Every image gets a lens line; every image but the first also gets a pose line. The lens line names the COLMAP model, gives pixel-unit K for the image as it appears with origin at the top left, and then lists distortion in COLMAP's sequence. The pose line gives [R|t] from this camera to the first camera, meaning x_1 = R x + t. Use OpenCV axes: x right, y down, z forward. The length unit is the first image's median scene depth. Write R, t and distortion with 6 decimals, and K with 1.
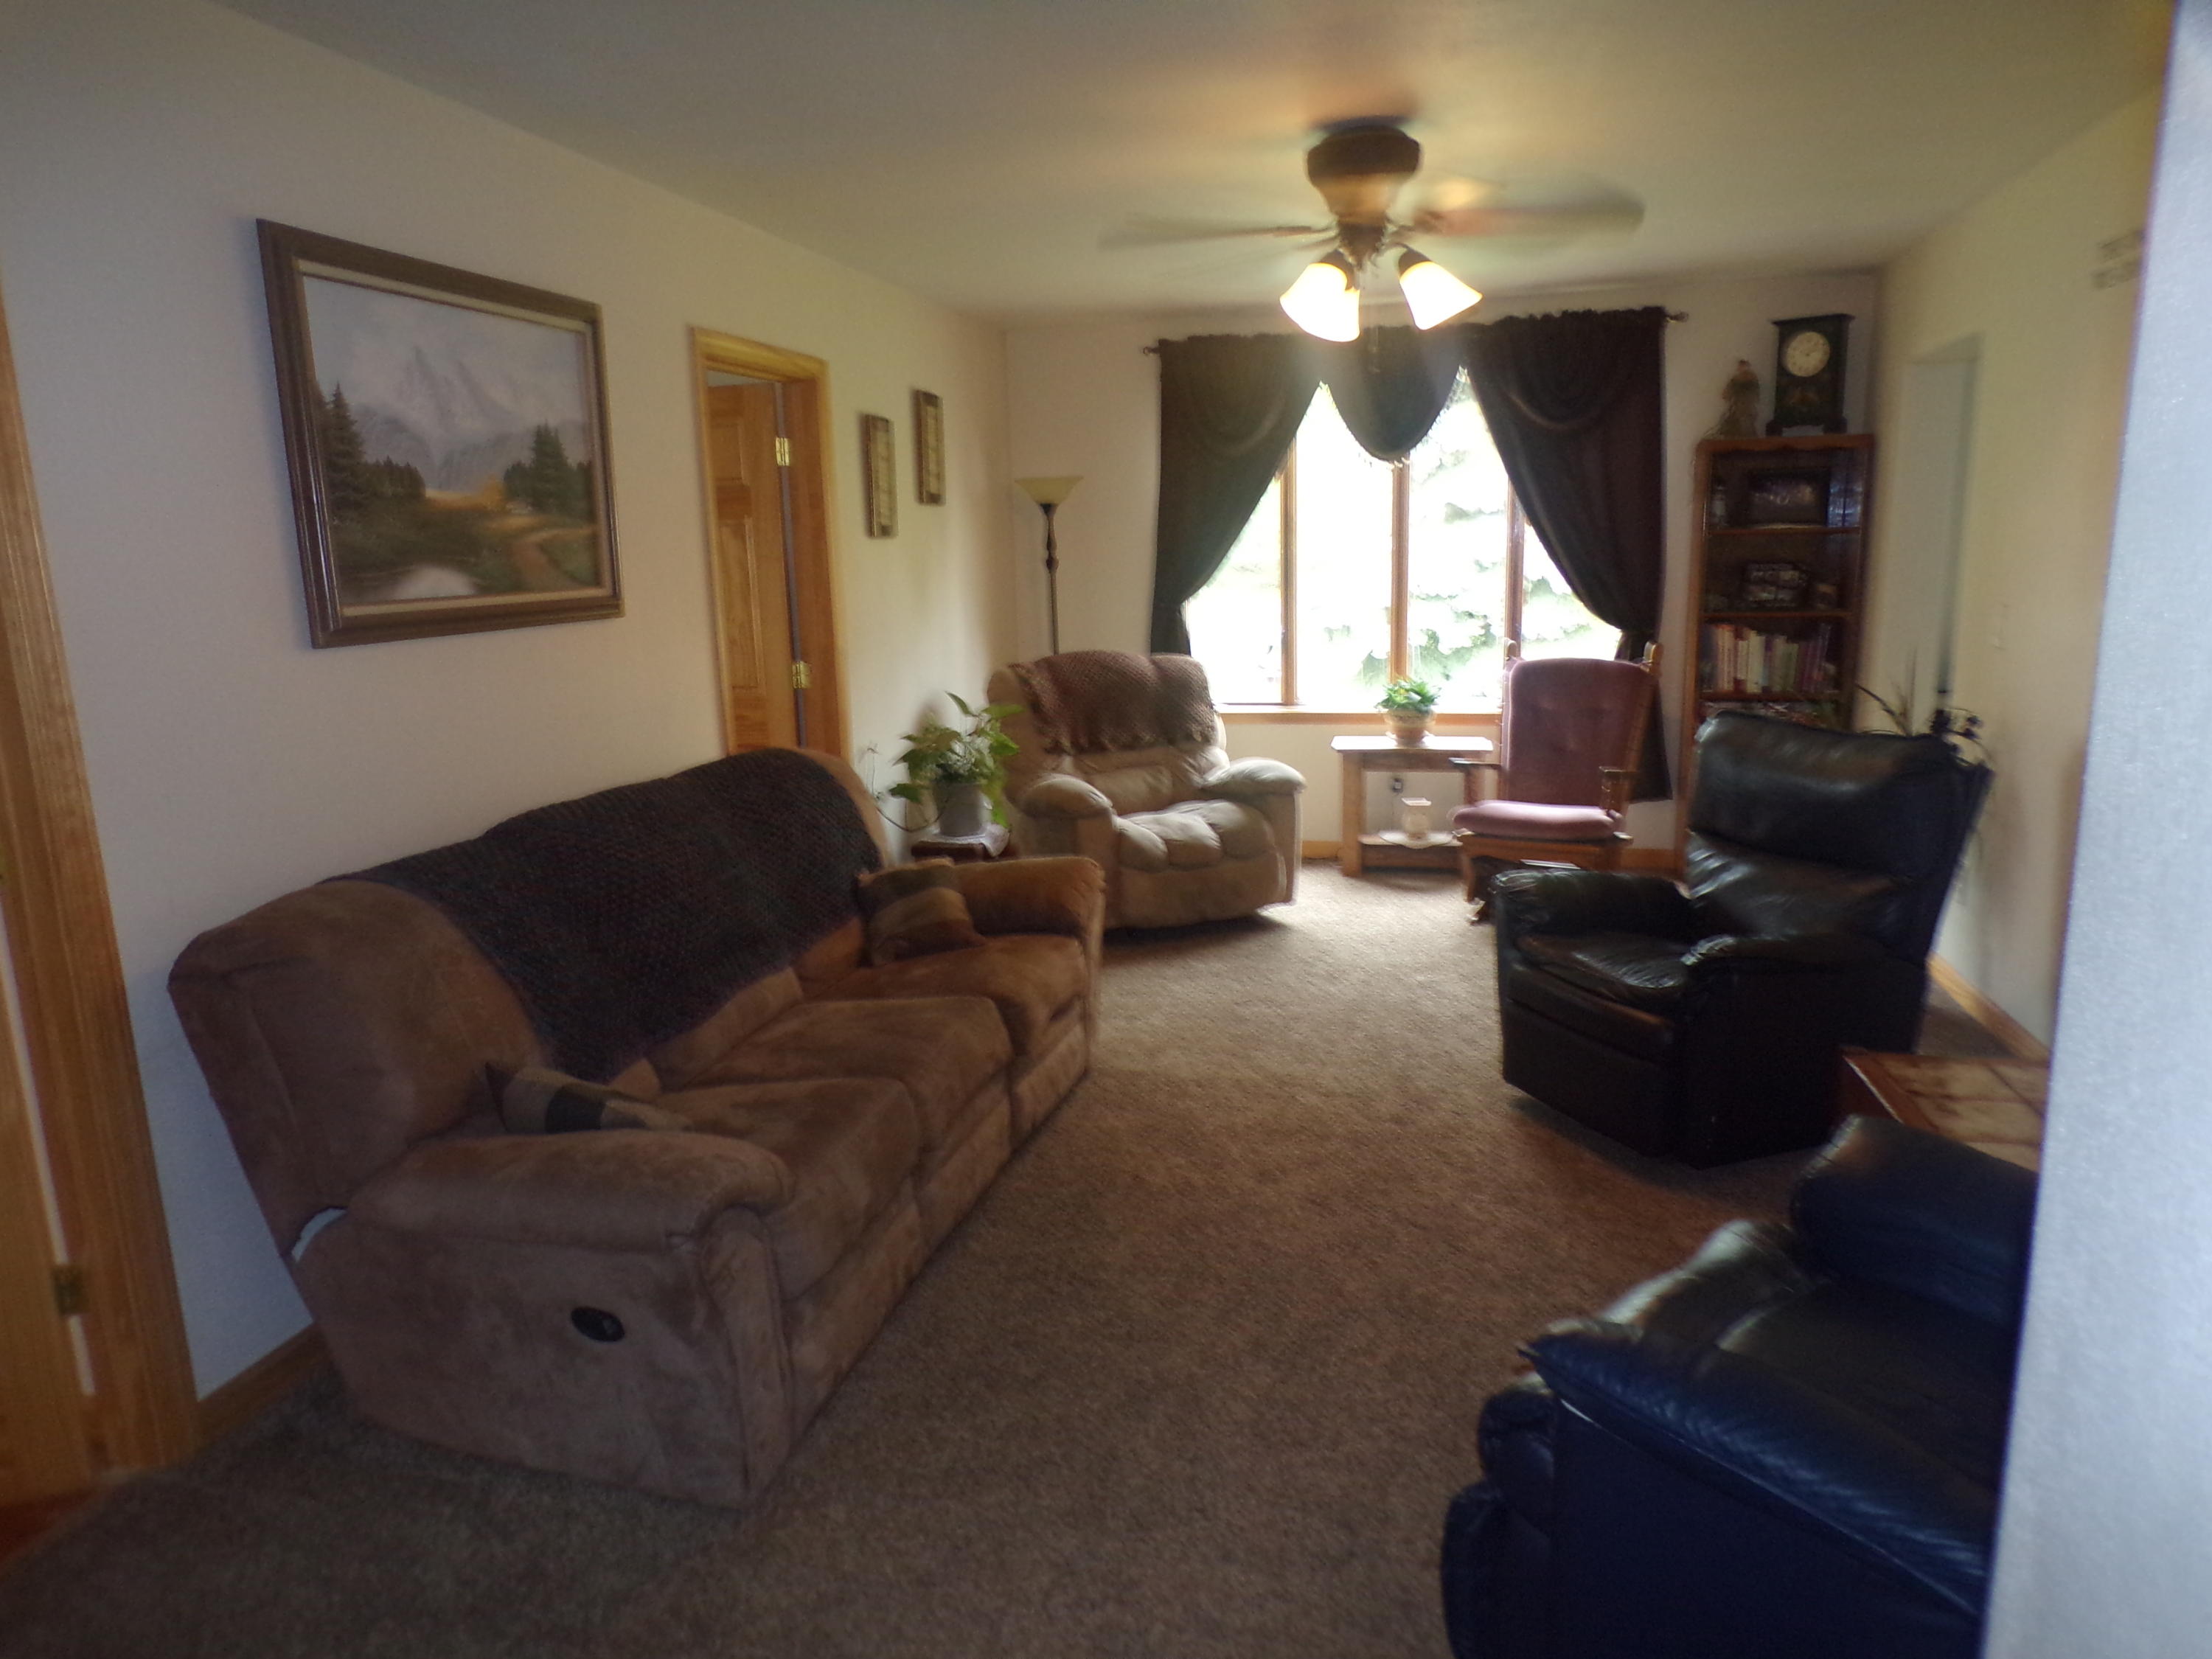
lens RADIAL K [[1502.9, 0, 1103.5], [0, 1502.9, 858.7], [0, 0, 1]] dist [-0.008365, 0.000076]
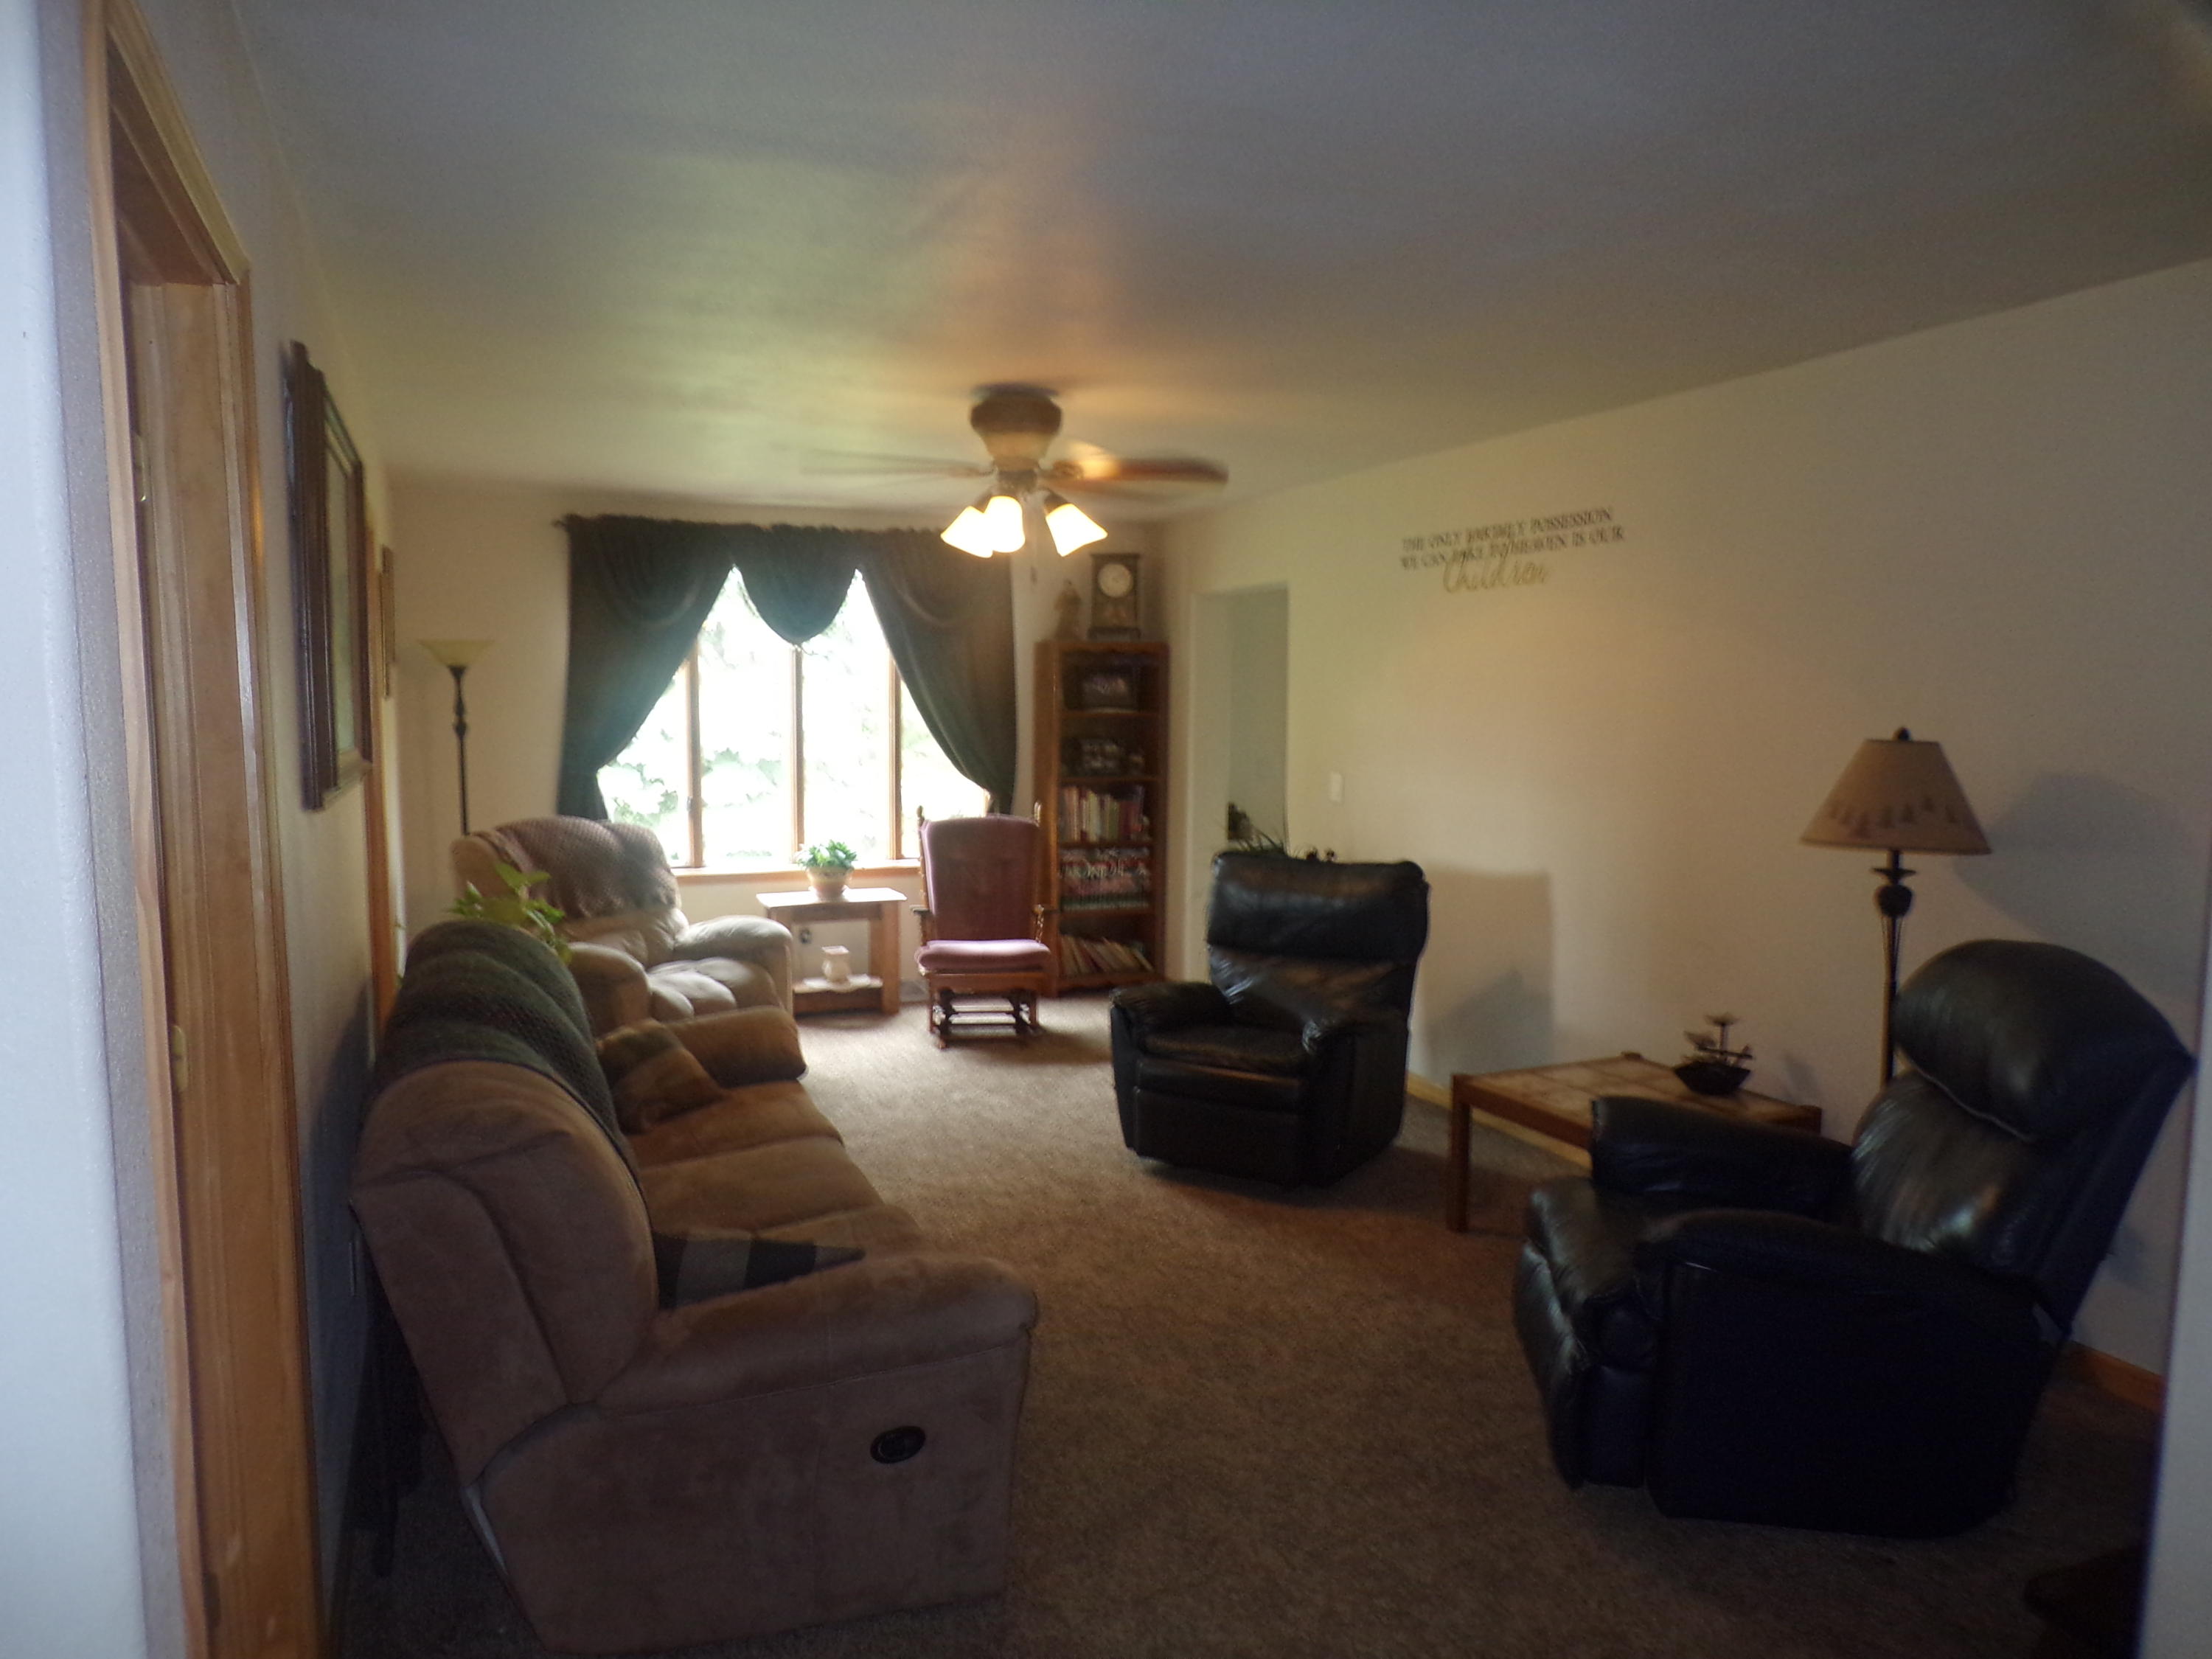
lens RADIAL K [[1512.6, 0, 1095.4], [0, 1512.6, 836.9], [0, 0, 1]] dist [-0.013915, 0.018894]
pose [[0.797090, -0.025761, 0.603310, -0.320967], [0.100481, 0.990819, -0.090449, -0.001085], [-0.595441, 0.132718, 0.792361, 0.007889]]
